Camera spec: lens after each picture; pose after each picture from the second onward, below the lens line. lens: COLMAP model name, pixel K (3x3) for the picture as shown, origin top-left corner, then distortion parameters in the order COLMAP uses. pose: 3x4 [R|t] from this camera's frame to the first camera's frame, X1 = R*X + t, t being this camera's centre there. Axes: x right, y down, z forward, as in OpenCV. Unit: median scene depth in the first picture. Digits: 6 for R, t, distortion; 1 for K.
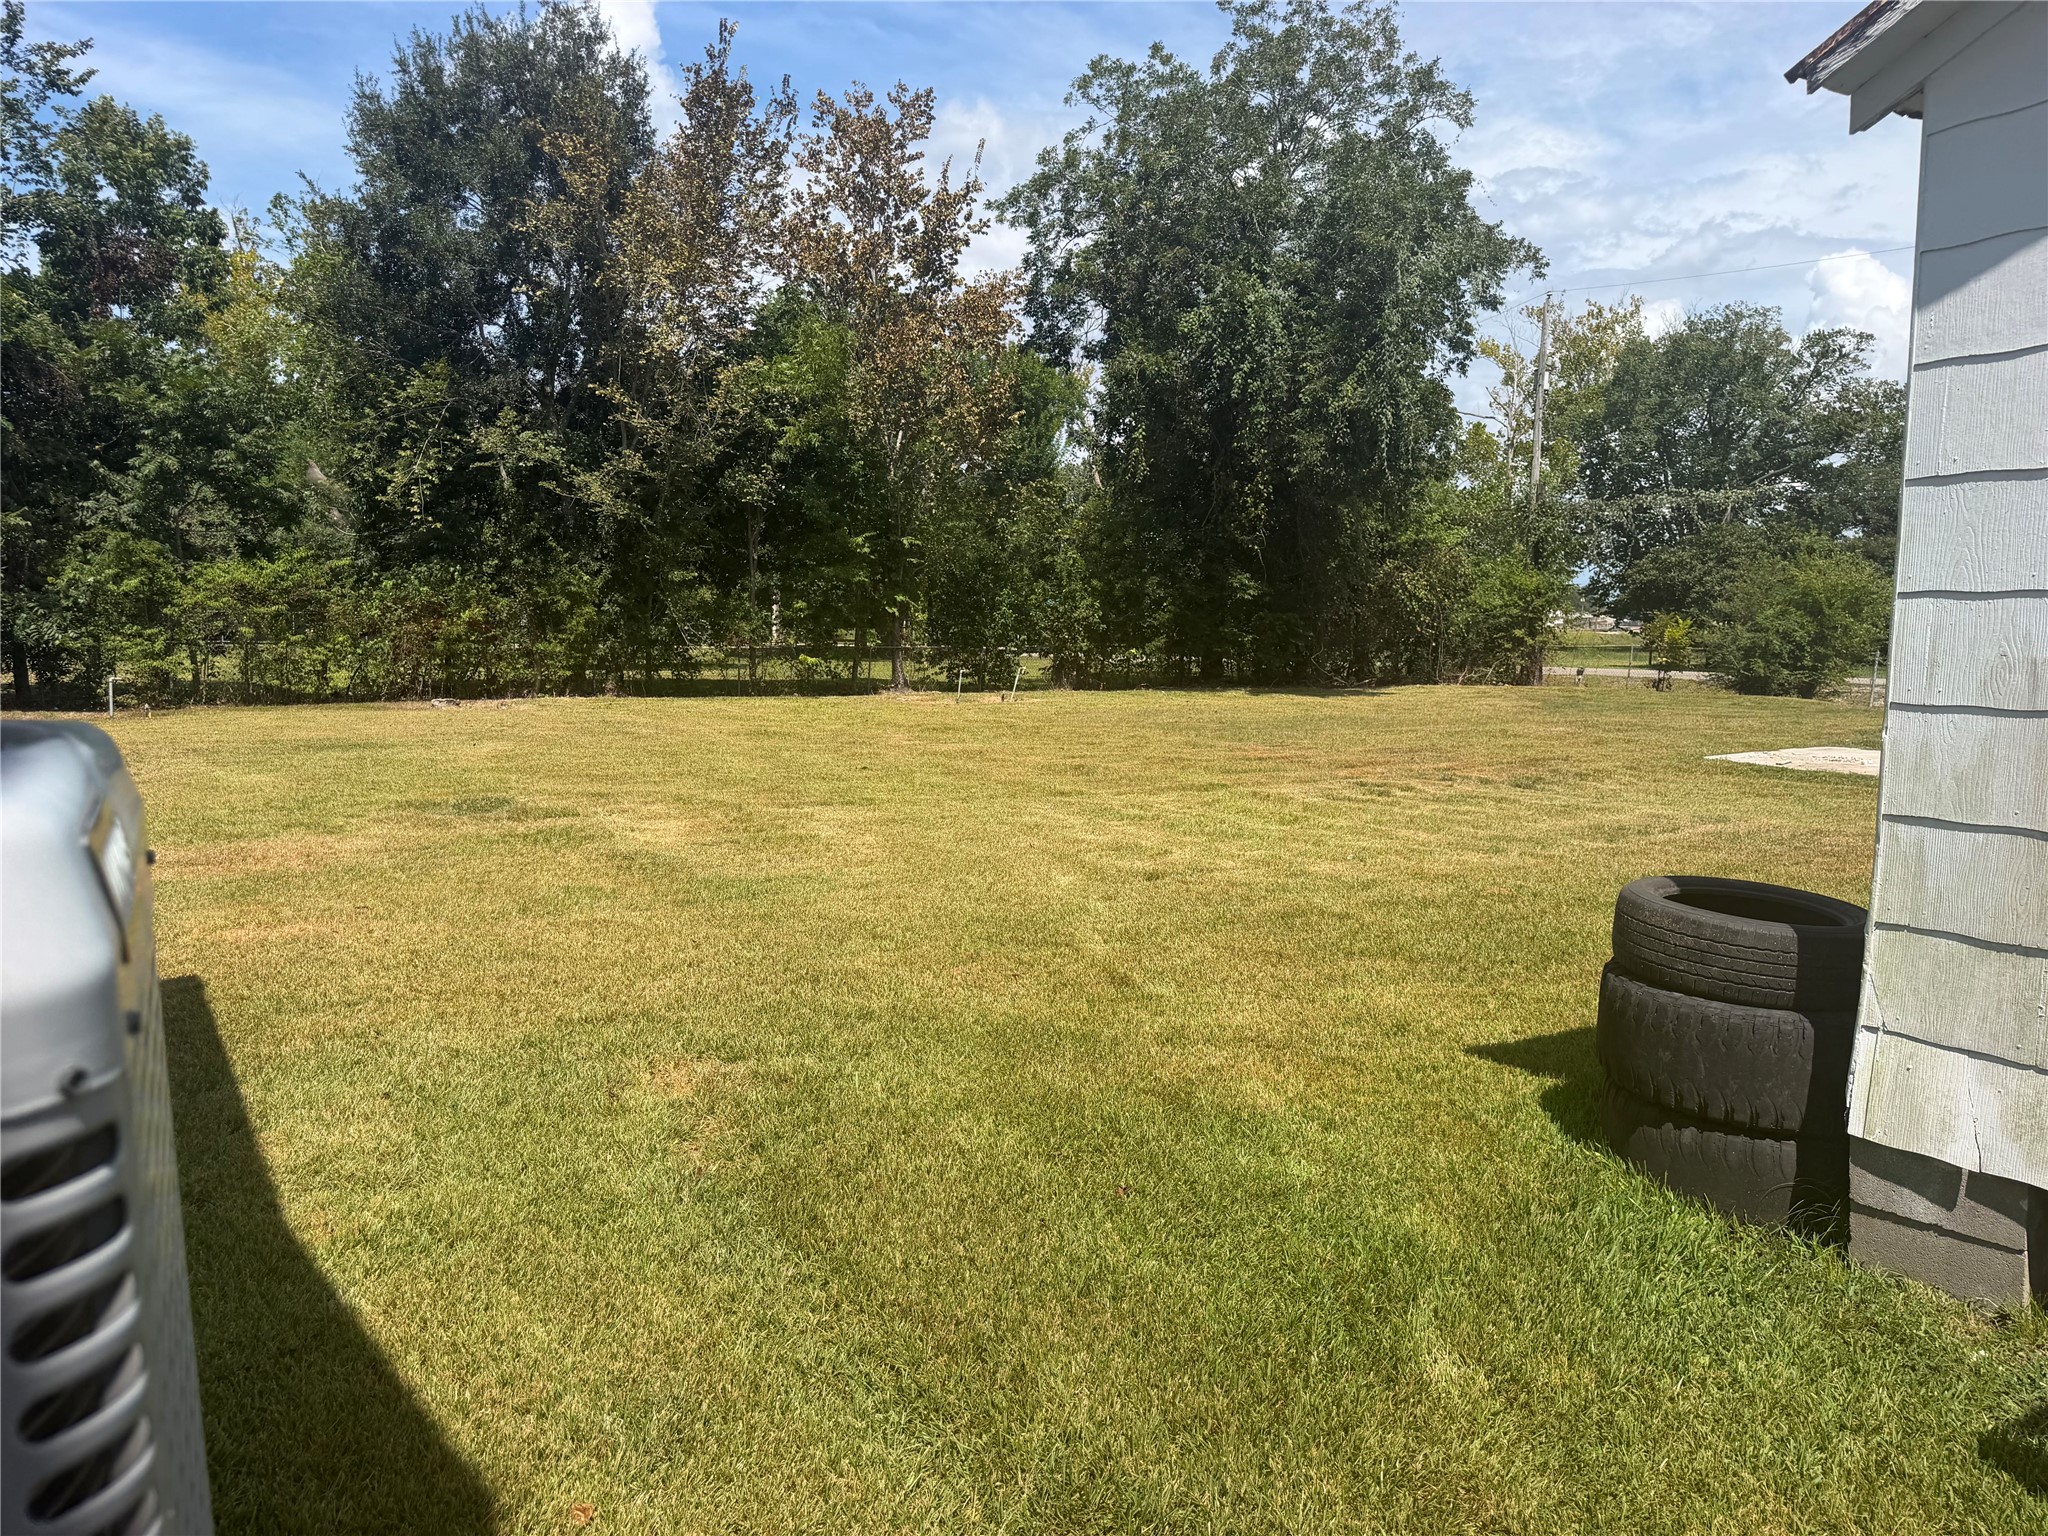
lens RADIAL K [[1442.7, 0, 1024.3], [0, 1442.7, 768.1], [0, 0, 1]] dist [-0.010959, -0.004421]
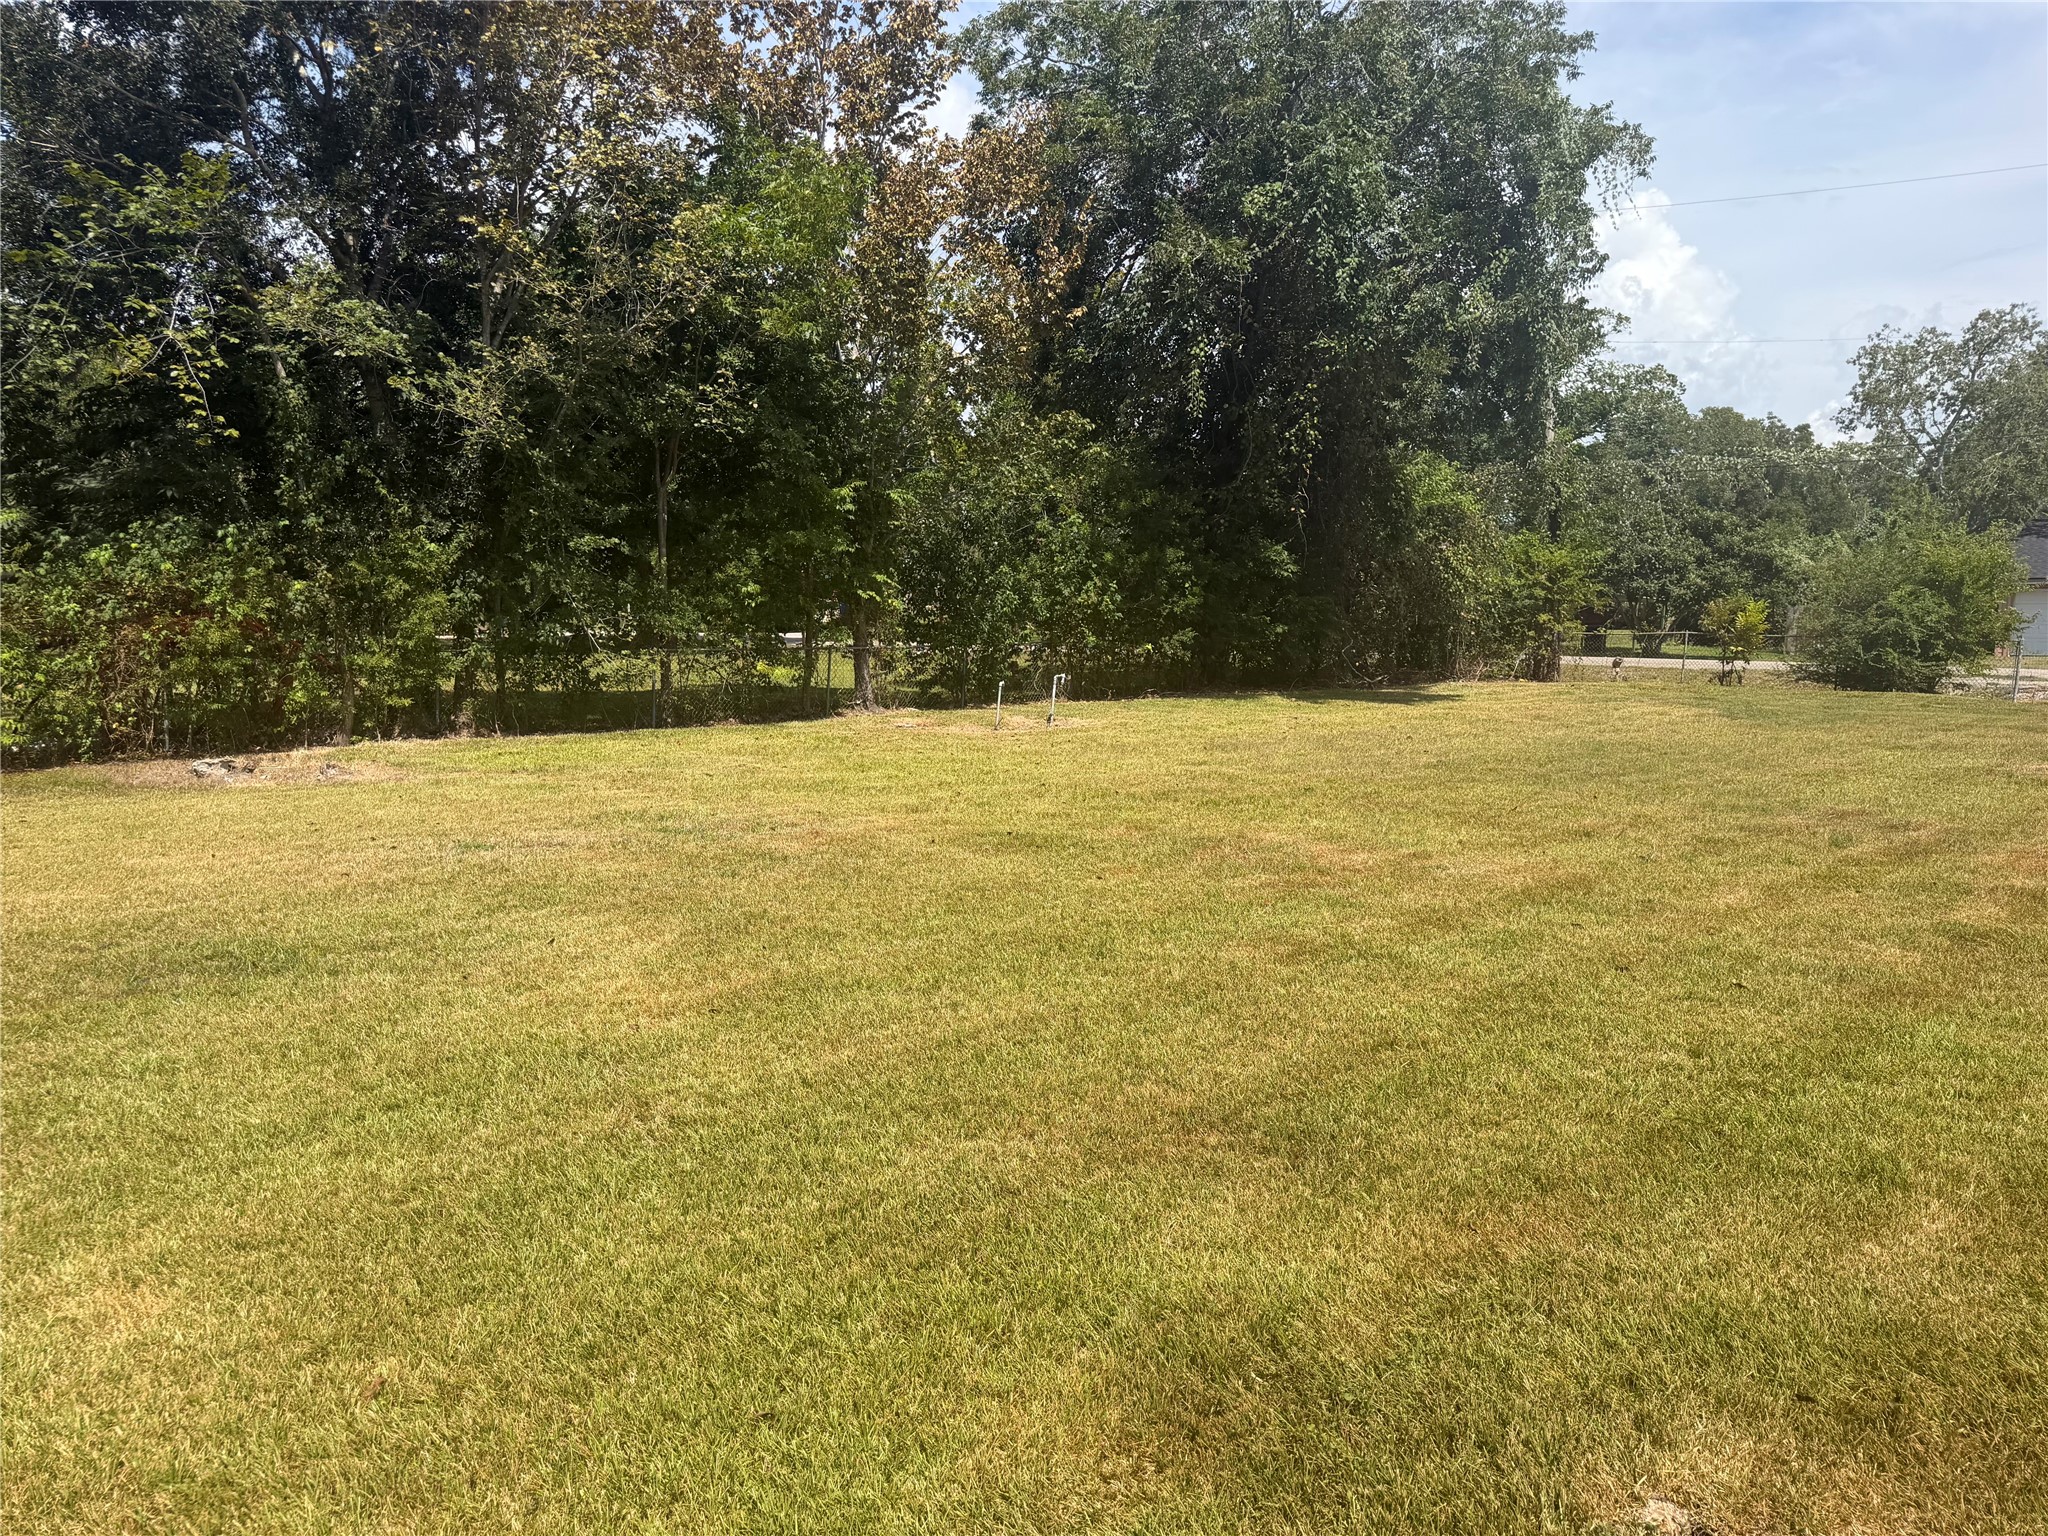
lens RADIAL K [[1442.7, 0, 1024.1], [0, 1442.7, 765.6], [0, 0, 1]] dist [-0.010959, -0.004421]
pose [[0.977653, -0.029932, 0.208084, -0.181899], [0.027456, 0.999514, 0.014781, -0.039452], [-0.208425, -0.008738, 0.977999, 0.334128]]
